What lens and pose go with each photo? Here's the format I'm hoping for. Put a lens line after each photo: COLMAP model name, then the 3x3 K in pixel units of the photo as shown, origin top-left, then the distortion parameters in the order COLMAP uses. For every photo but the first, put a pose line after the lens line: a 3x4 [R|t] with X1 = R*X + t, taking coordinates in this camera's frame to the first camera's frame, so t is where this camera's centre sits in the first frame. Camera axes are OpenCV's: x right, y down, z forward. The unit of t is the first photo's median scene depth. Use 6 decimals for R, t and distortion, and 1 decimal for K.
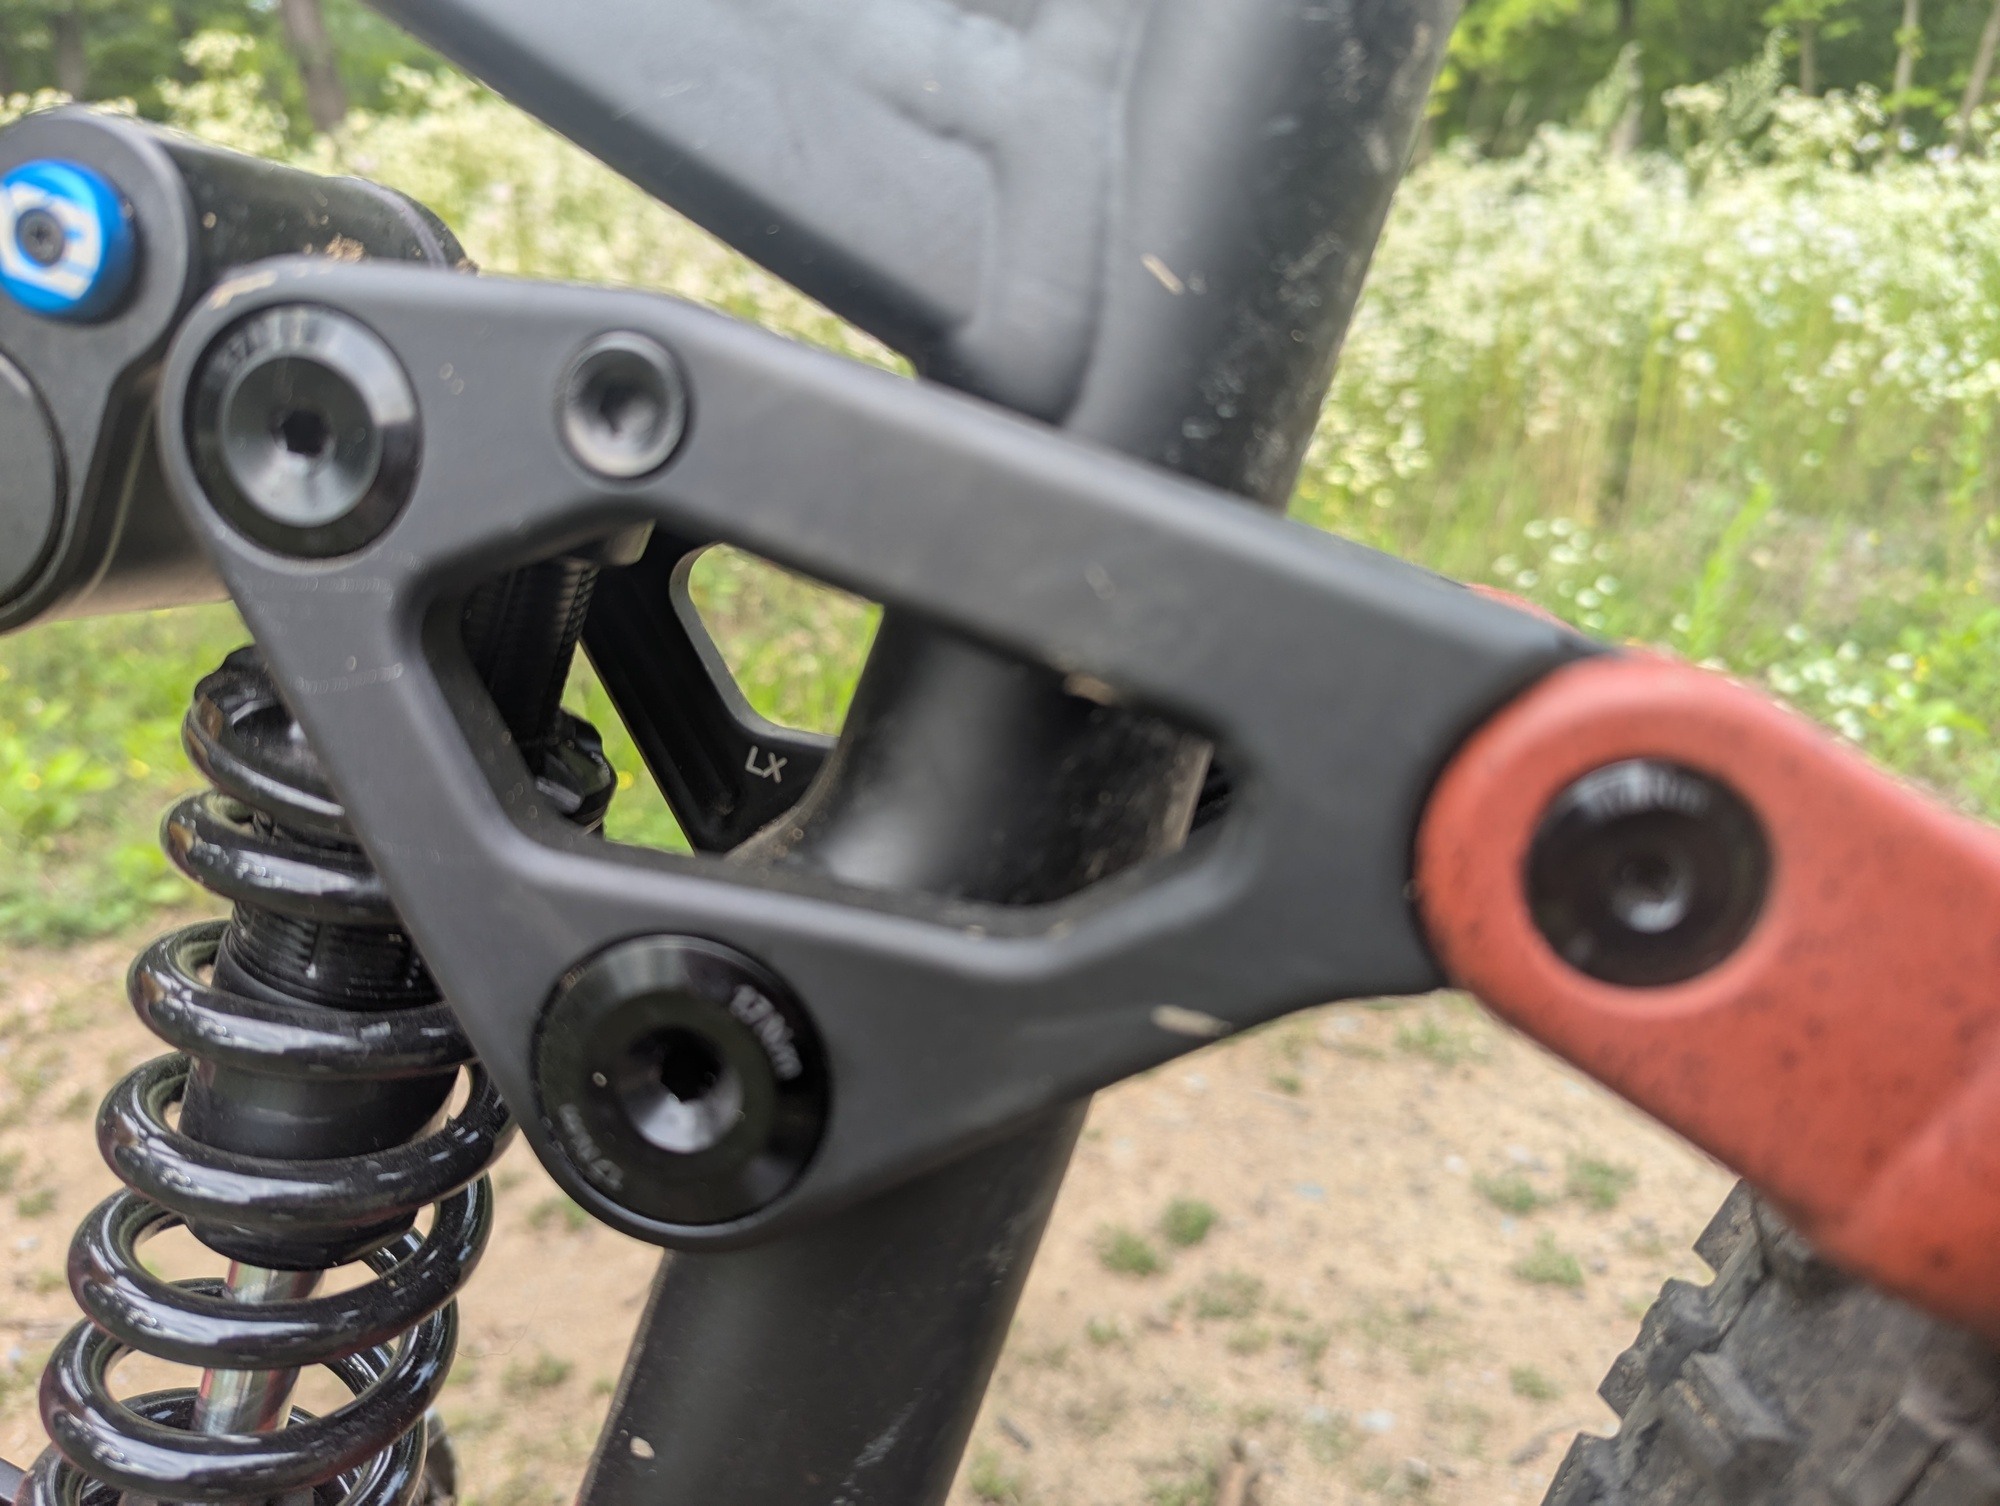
lens RADIAL K [[1474.2, 0, 997.5], [0, 1474.2, 765.4], [0, 0, 1]] dist [0.000349, -0.033042]
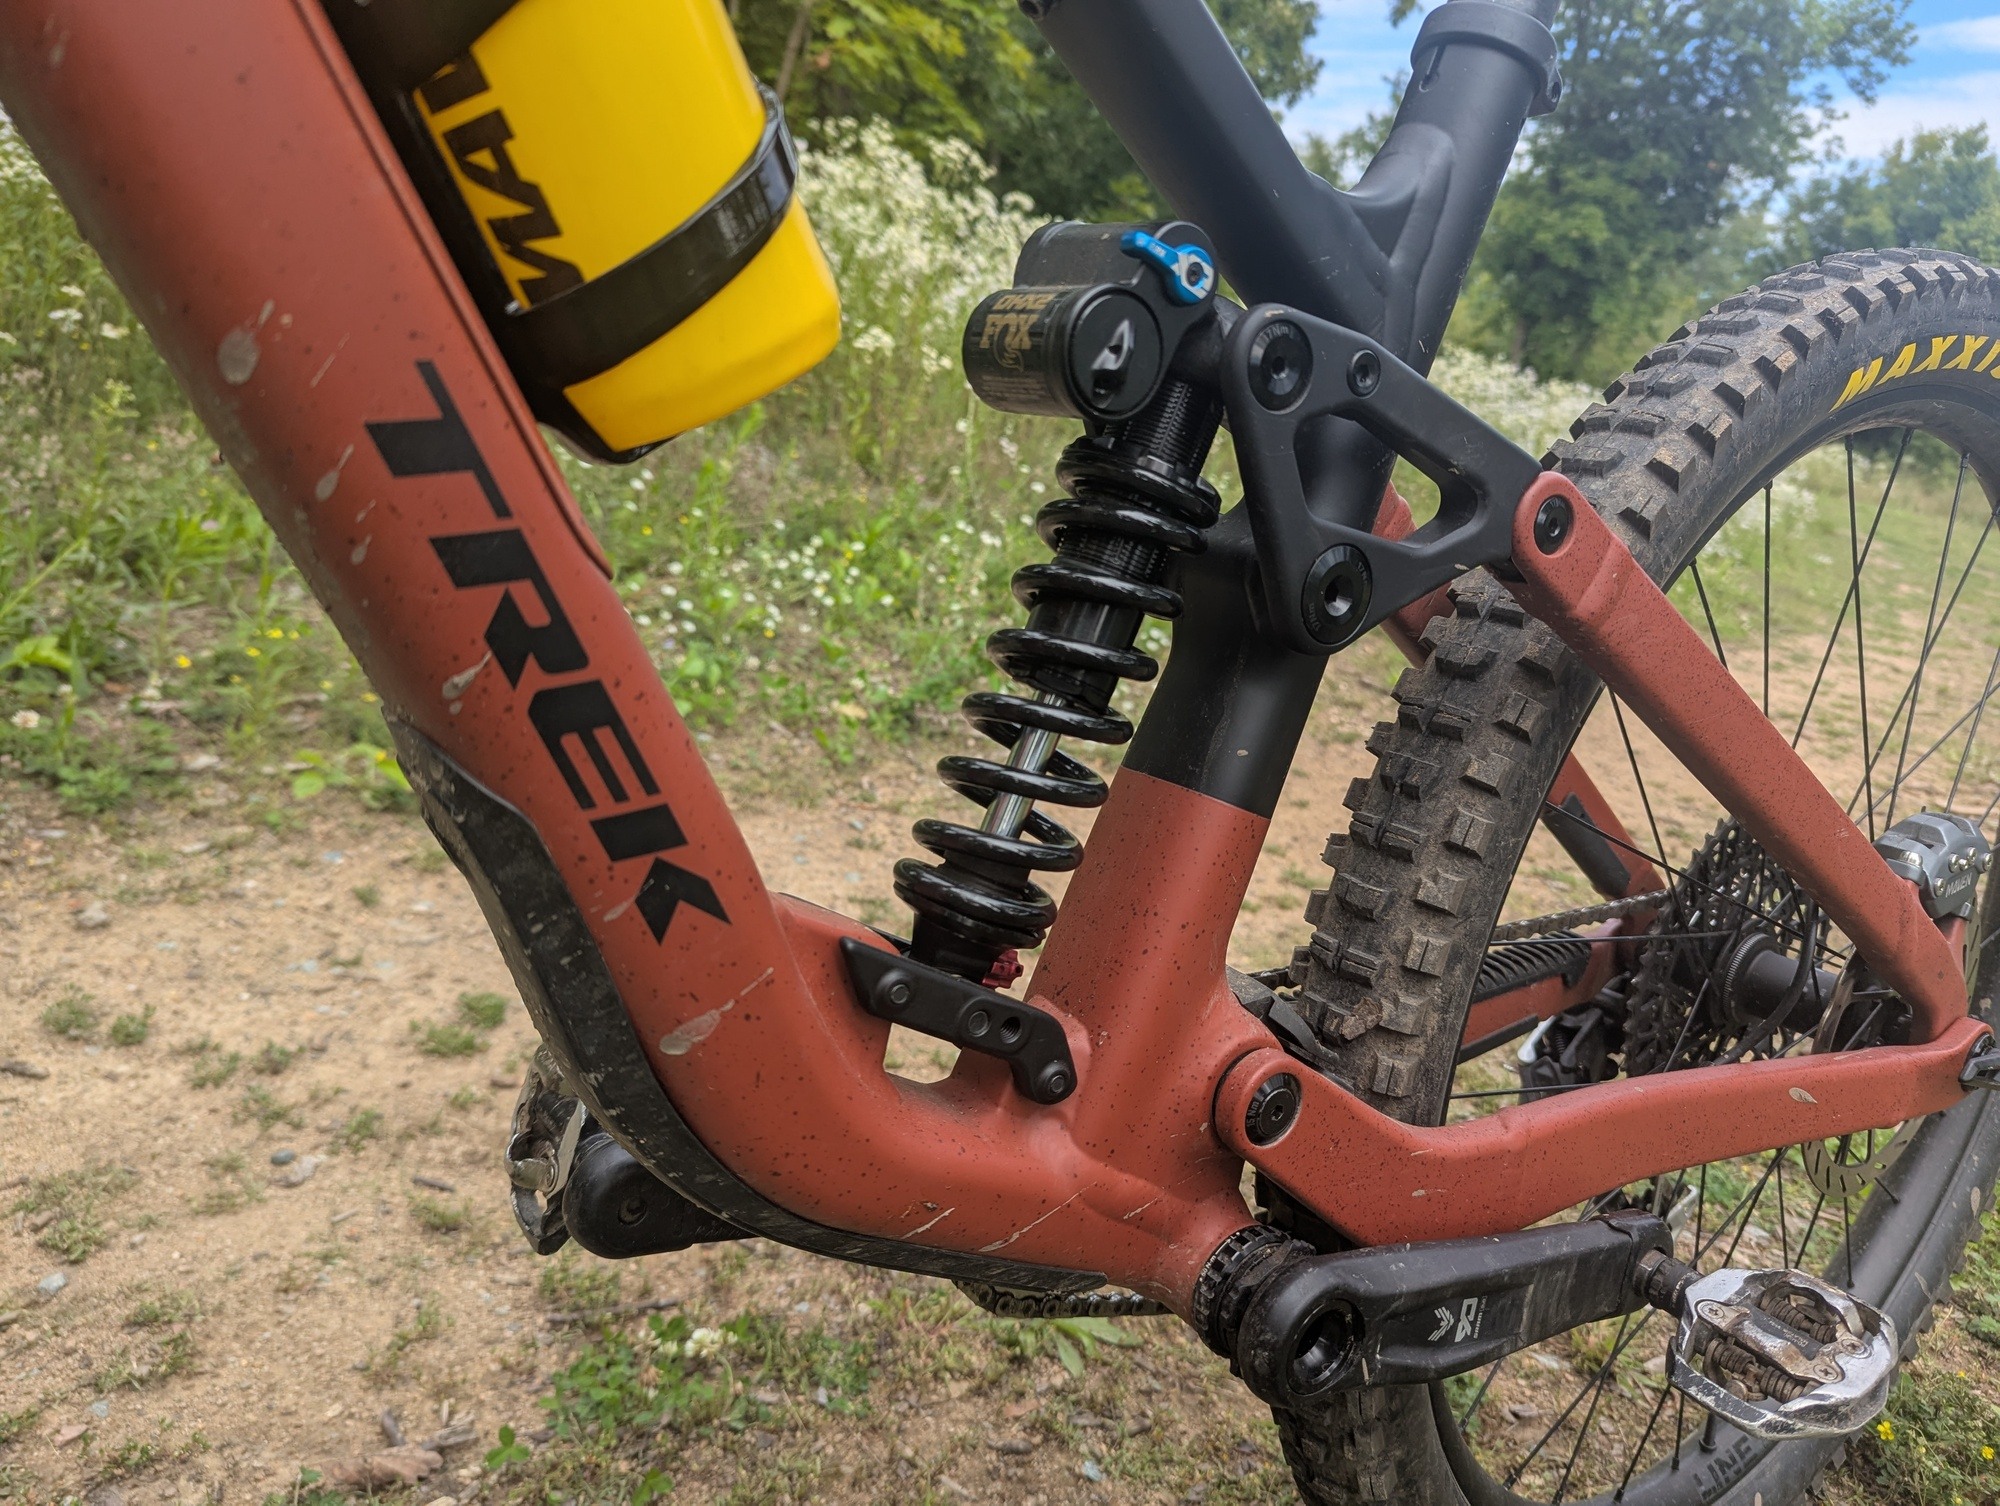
lens RADIAL K [[1452.6, 0, 1027.9], [0, 1452.6, 758.6], [0, 0, 1]] dist [0.004783, -0.005139]
pose [[0.707877, -0.066496, 0.703198, -0.640099], [0.014586, 0.996723, 0.079569, 0.070065], [-0.706185, -0.046068, 0.706527, -0.161868]]
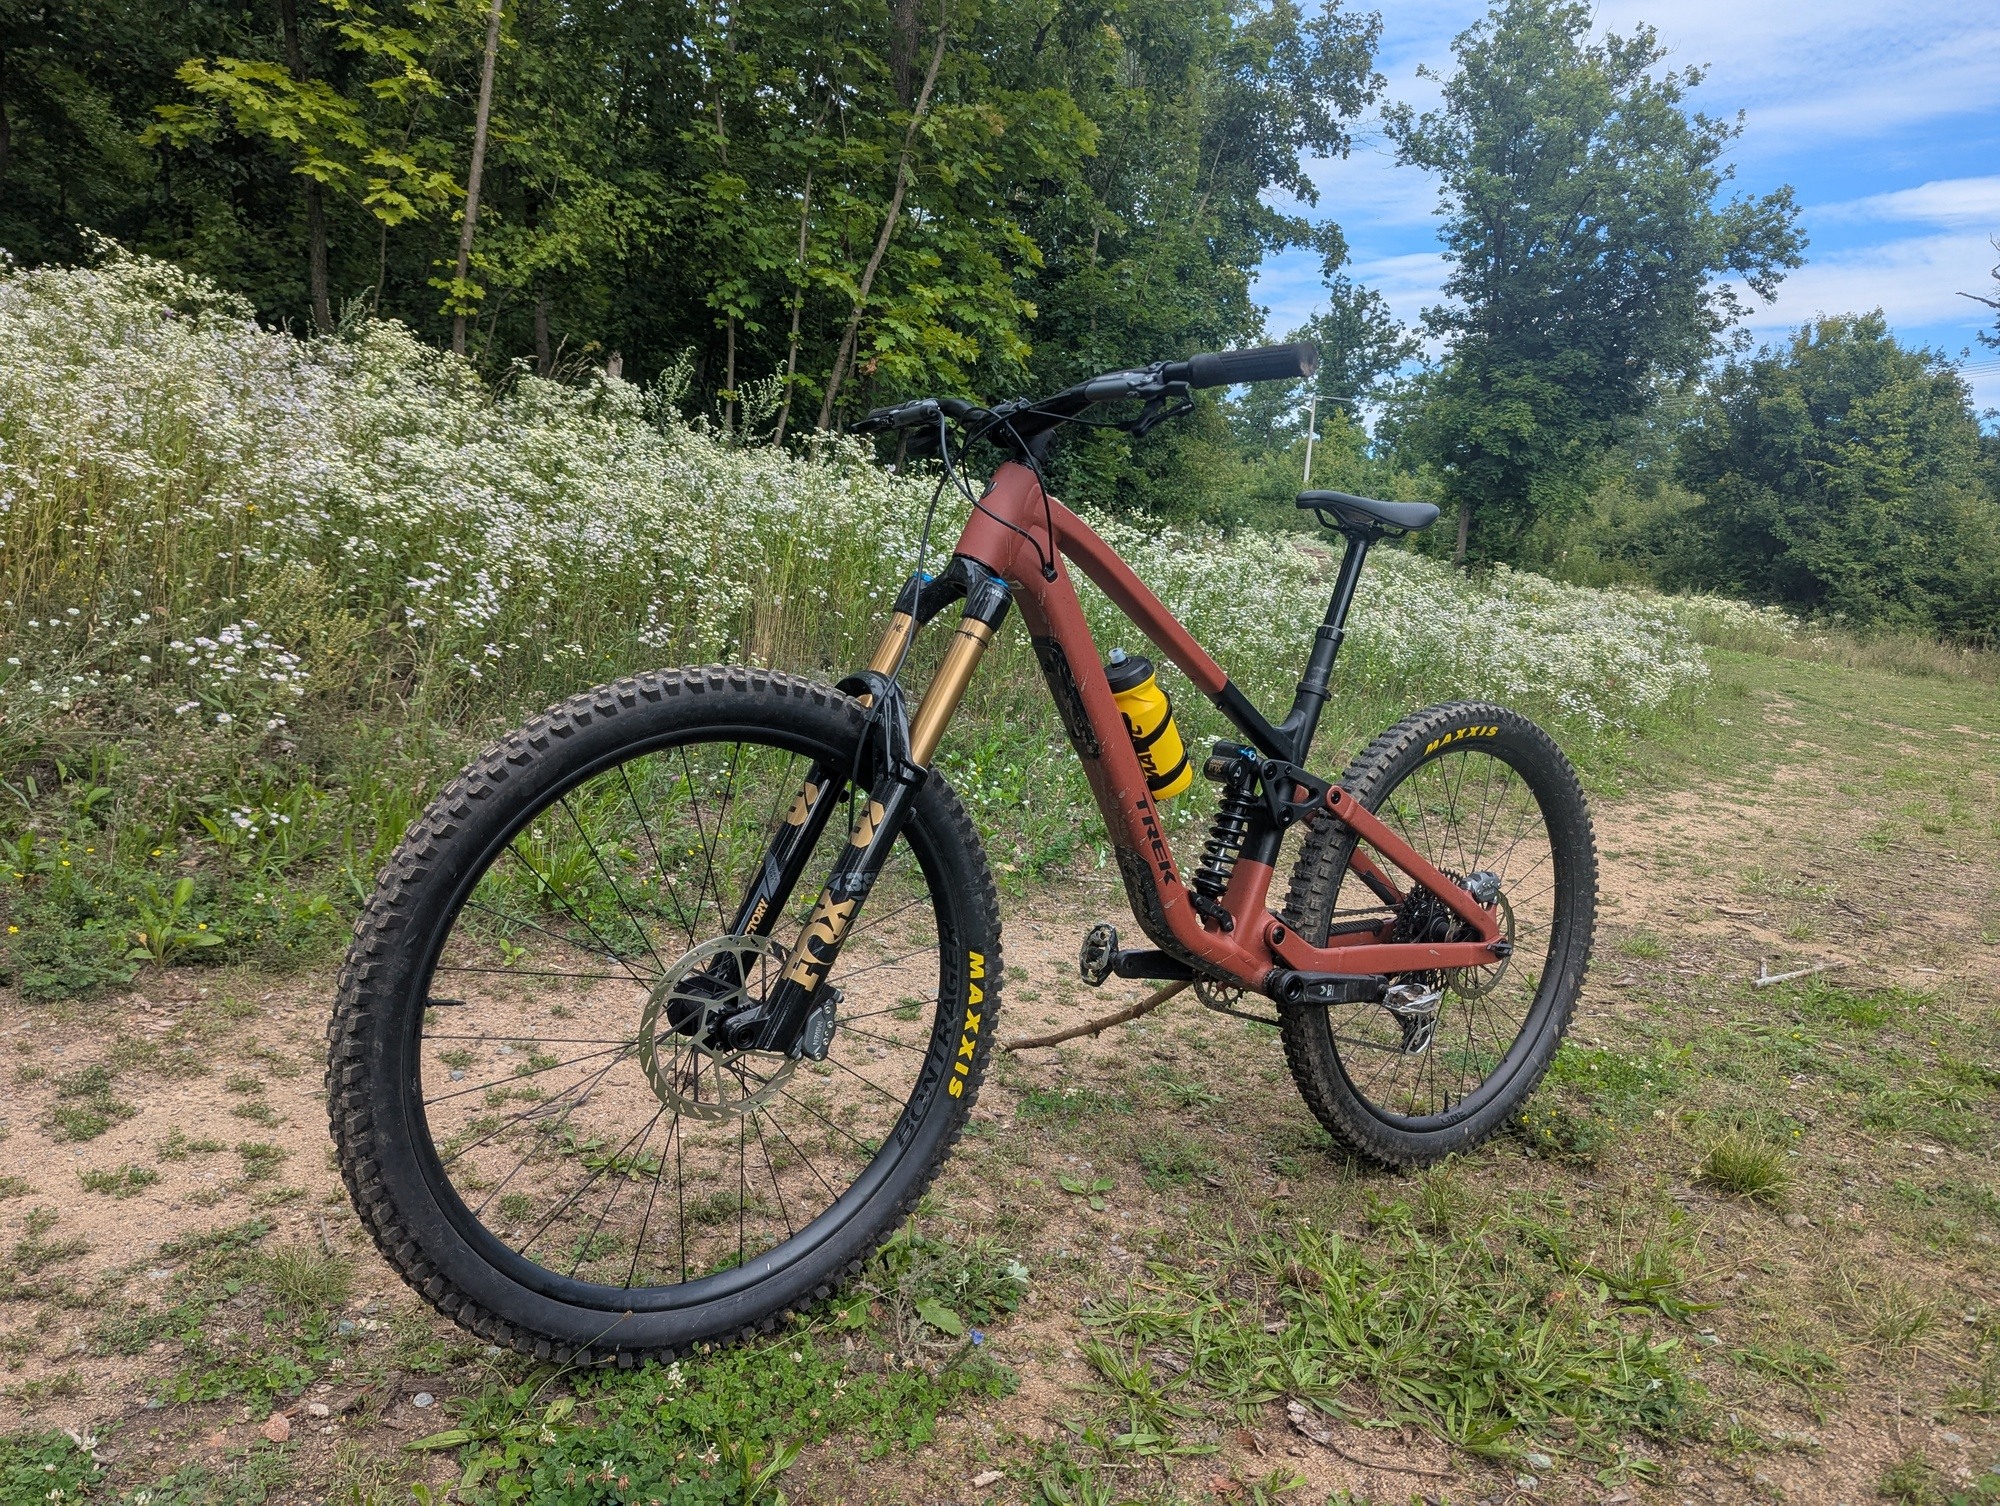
lens RADIAL K [[1441.7, 0, 1002.7], [0, 1441.7, 772.7], [0, 0, 1]] dist [0.089262, -0.102108]
pose [[0.708316, -0.015421, 0.705727, -2.694221], [0.053677, 0.998043, -0.032065, 0.022338], [-0.703851, 0.060593, 0.707758, -1.569061]]
